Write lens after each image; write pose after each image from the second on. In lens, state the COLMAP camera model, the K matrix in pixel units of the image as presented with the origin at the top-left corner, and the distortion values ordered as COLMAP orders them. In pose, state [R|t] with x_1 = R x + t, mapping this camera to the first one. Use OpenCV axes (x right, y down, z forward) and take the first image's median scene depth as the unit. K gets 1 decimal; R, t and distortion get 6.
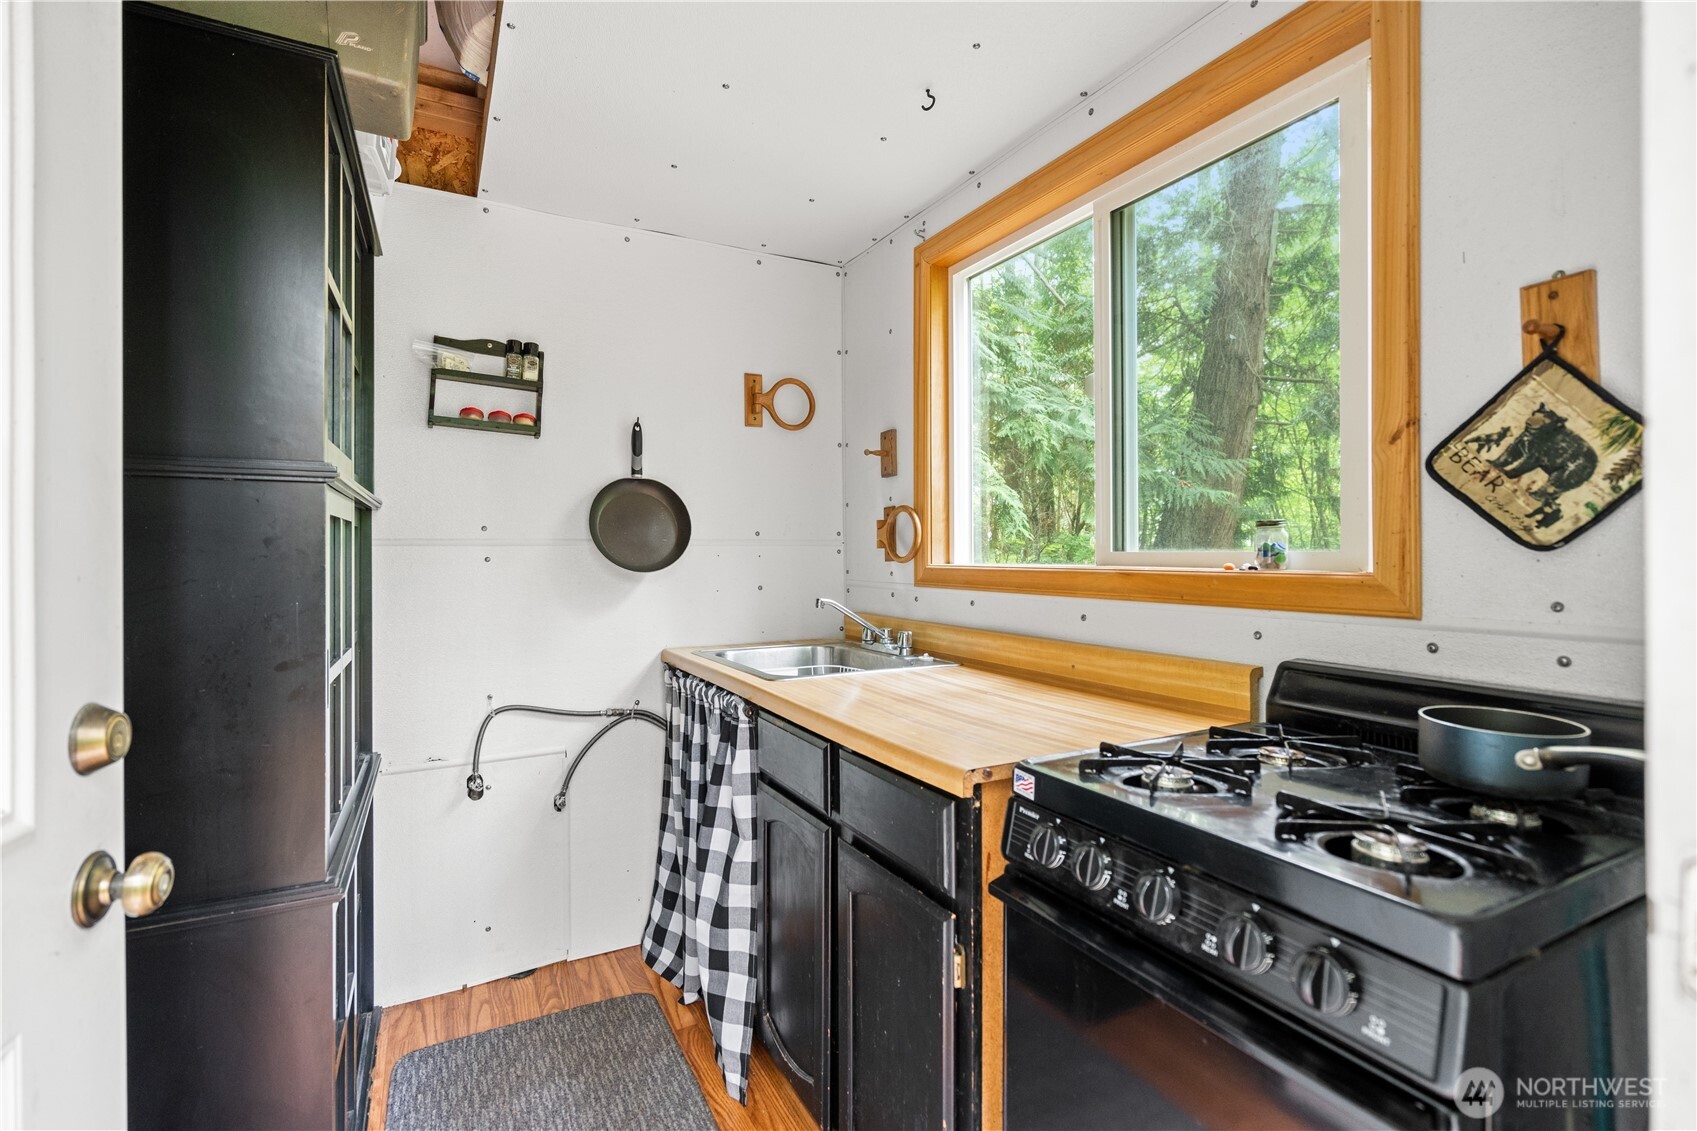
lens RADIAL K [[772.2, 0, 840.7], [0, 772.2, 556.5], [0, 0, 1]] dist [-0.001553, 0.000414]
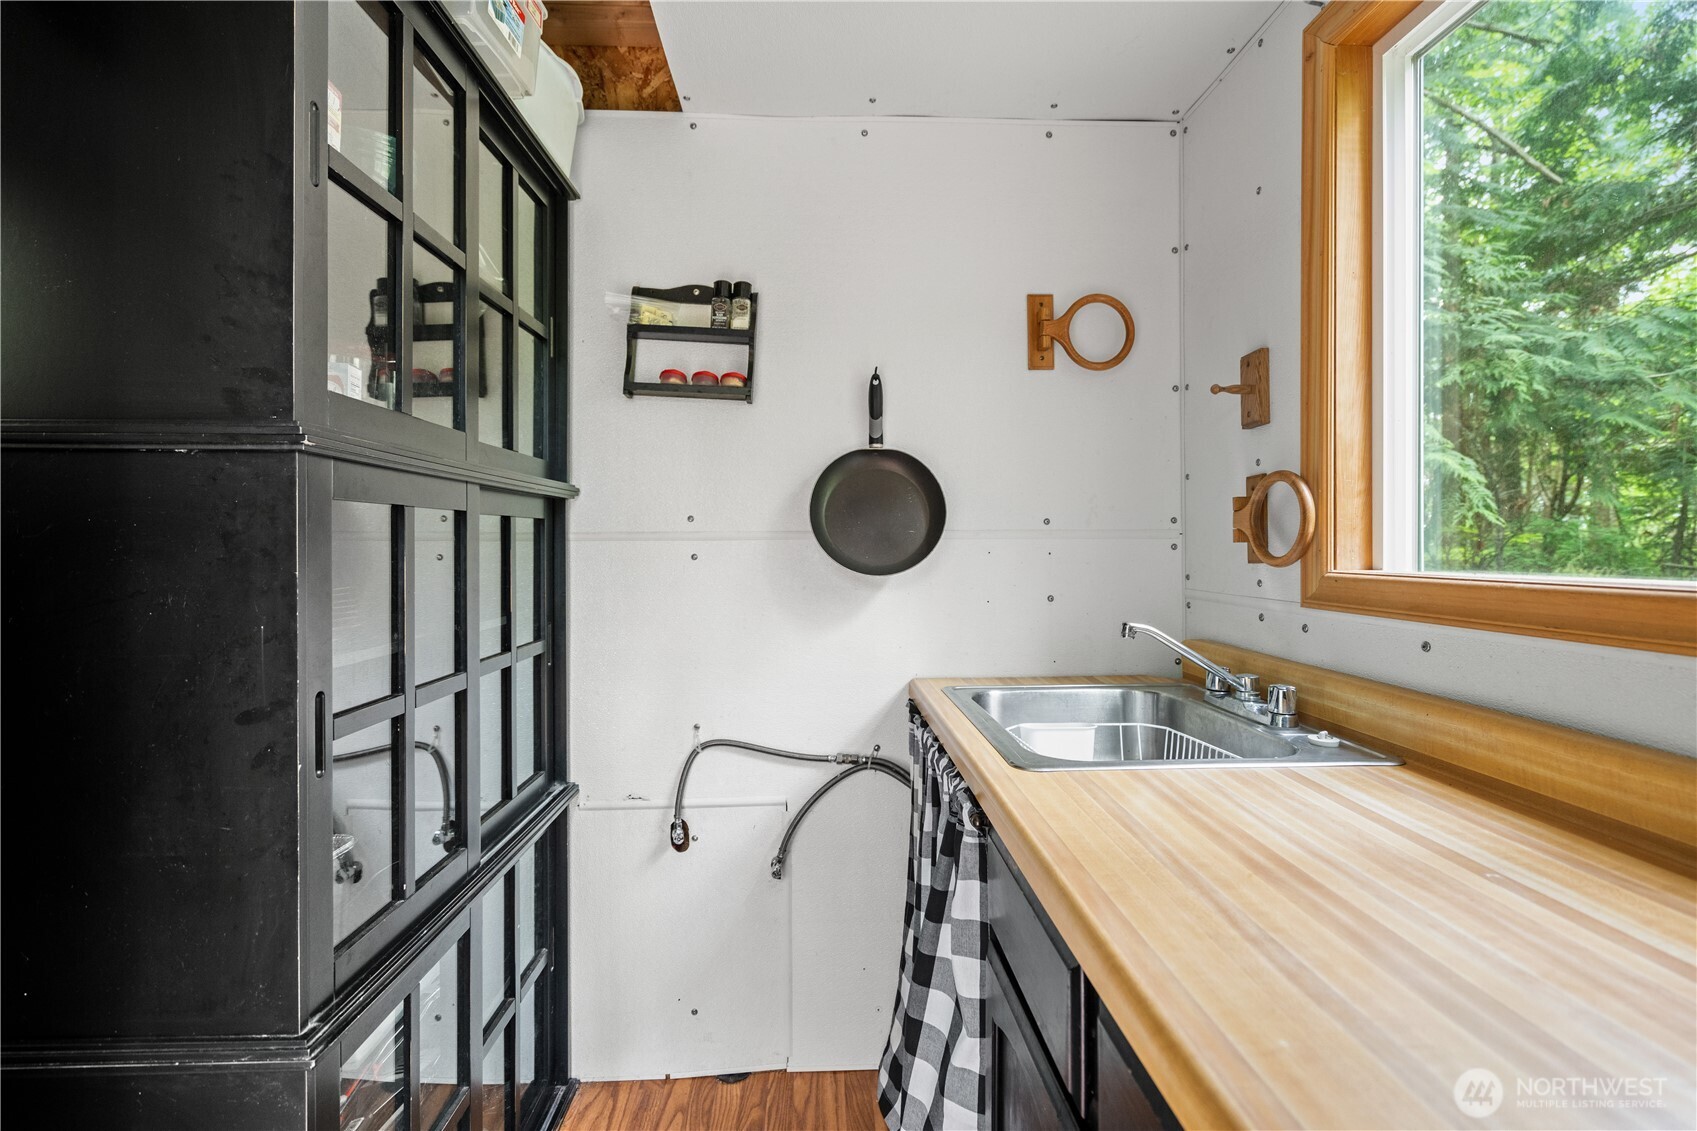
lens RADIAL K [[774.5, 0, 851.5], [0, 774.5, 551.0], [0, 0, 1]] dist [-0.010792, 0.006775]
pose [[0.905199, 0.003447, -0.424974, 0.035920], [-0.001640, 0.999988, 0.004618, -0.006351], [0.424984, -0.003483, 0.905194, 0.330145]]
